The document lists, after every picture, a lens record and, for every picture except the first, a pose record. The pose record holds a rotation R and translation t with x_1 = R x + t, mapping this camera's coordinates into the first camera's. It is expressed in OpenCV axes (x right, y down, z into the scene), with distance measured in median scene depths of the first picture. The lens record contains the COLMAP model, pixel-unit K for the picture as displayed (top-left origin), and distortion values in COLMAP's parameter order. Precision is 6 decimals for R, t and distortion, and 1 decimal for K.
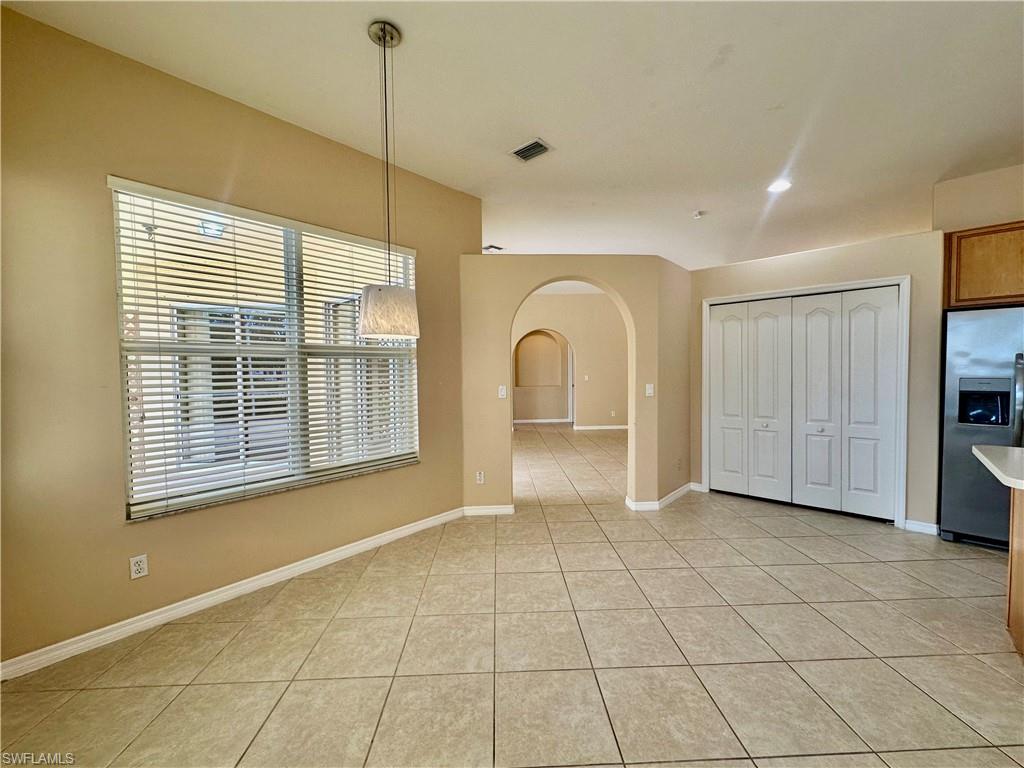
lens RADIAL K [[407.9, 0, 513.9], [0, 407.9, 383.5], [0, 0, 1]] dist [-0.006040, 0.001517]
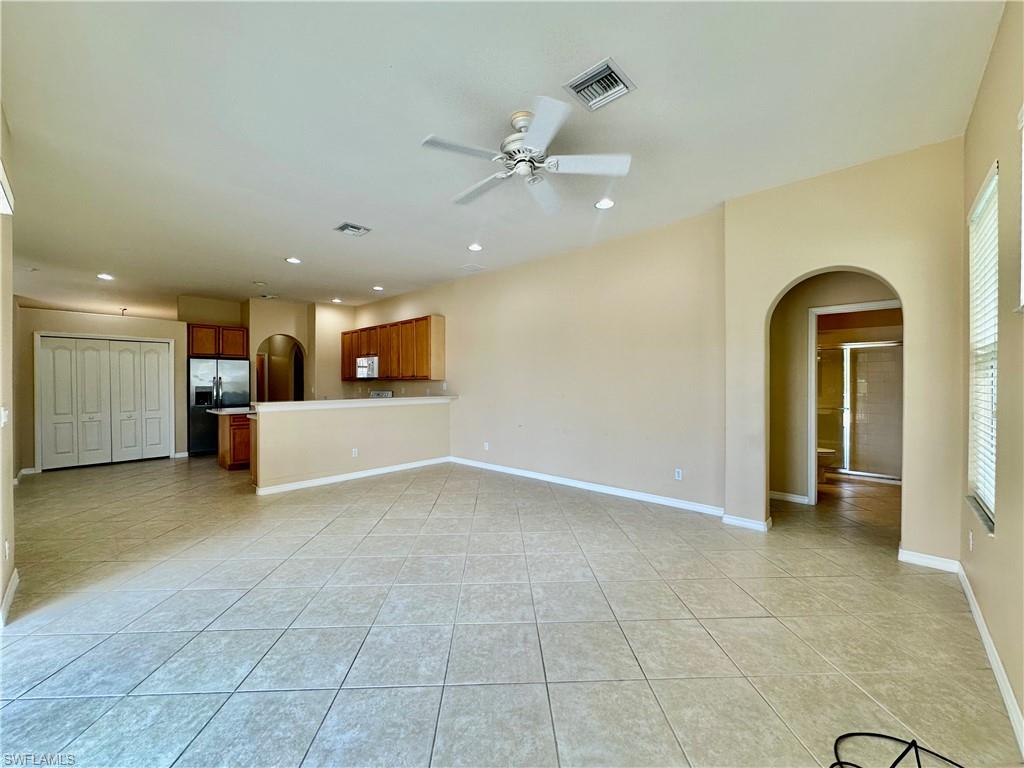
lens RADIAL K [[407.9, 0, 510.4], [0, 407.9, 381.8], [0, 0, 1]] dist [-0.006040, 0.001517]
pose [[-0.000682, 0.012940, 0.999916, -1.227892], [0.041434, 0.999058, -0.012901, 0.064079], [-0.999141, 0.041422, -0.001218, -0.806282]]
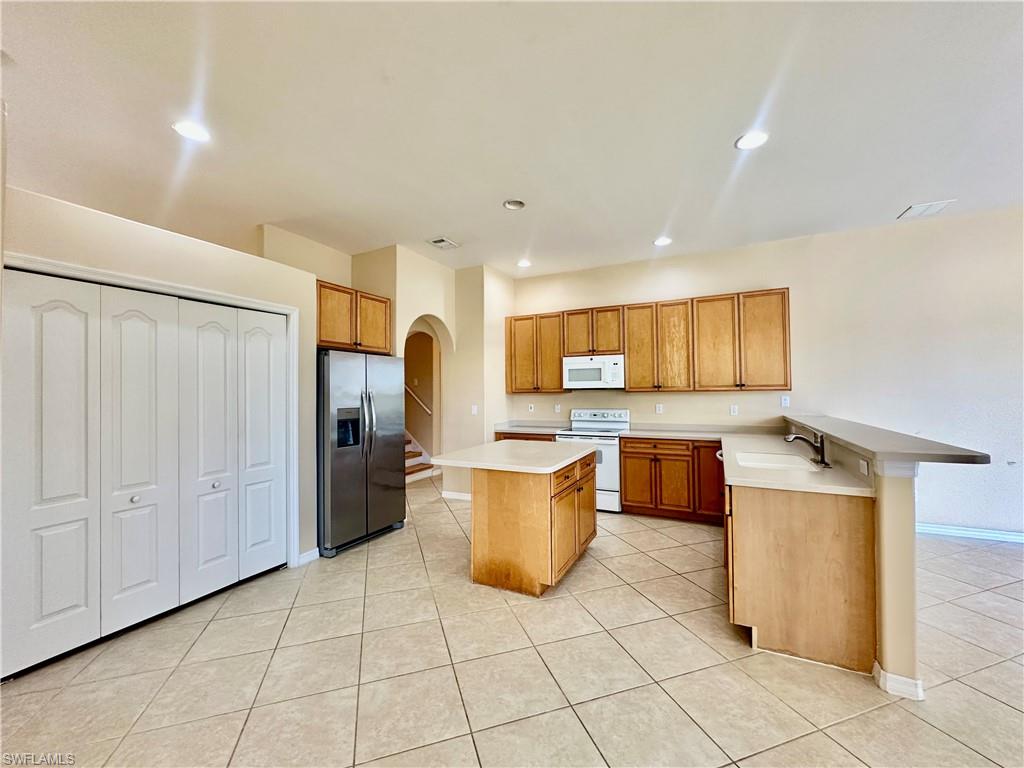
lens RADIAL K [[407.9, 0, 508.8], [0, 407.9, 388.6], [0, 0, 1]] dist [-0.006040, 0.001517]
pose [[-0.270566, 0.023961, 0.962403, -0.131784], [0.051134, 0.998637, -0.010487, -0.031020], [-0.961342, 0.046374, -0.271423, 0.801071]]
